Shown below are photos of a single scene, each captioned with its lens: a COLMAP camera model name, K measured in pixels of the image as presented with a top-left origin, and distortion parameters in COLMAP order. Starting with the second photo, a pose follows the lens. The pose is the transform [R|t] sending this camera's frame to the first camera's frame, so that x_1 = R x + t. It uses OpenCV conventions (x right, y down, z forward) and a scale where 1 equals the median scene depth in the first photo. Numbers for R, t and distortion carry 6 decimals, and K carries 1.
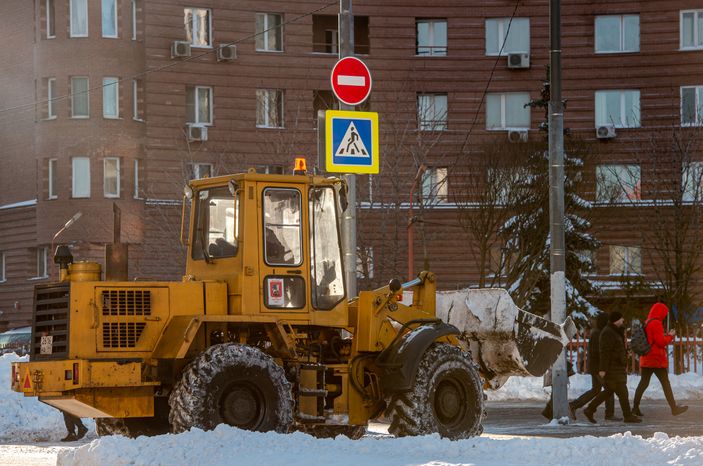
lens RADIAL K [[2595.9, 0, 351.5], [0, 2595.9, 233.0], [0, 0, 1]] dist [0.775197, 1.227476]
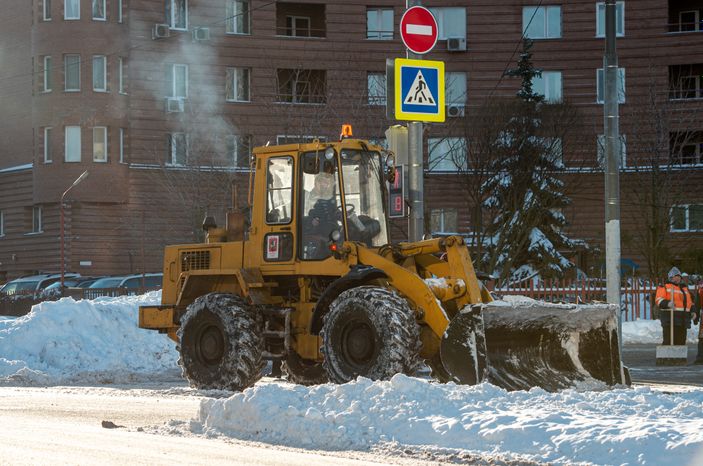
lens RADIAL K [[2036.5, 0, 351.5], [0, 2036.5, 233.0], [0, 0, 1]] dist [0.190012, 1.023717]
pose [[0.997645, 0.002510, 0.068538, -0.043805], [-0.003344, 0.999922, 0.012057, 0.006019], [-0.068502, -0.012258, 0.997576, 0.112972]]
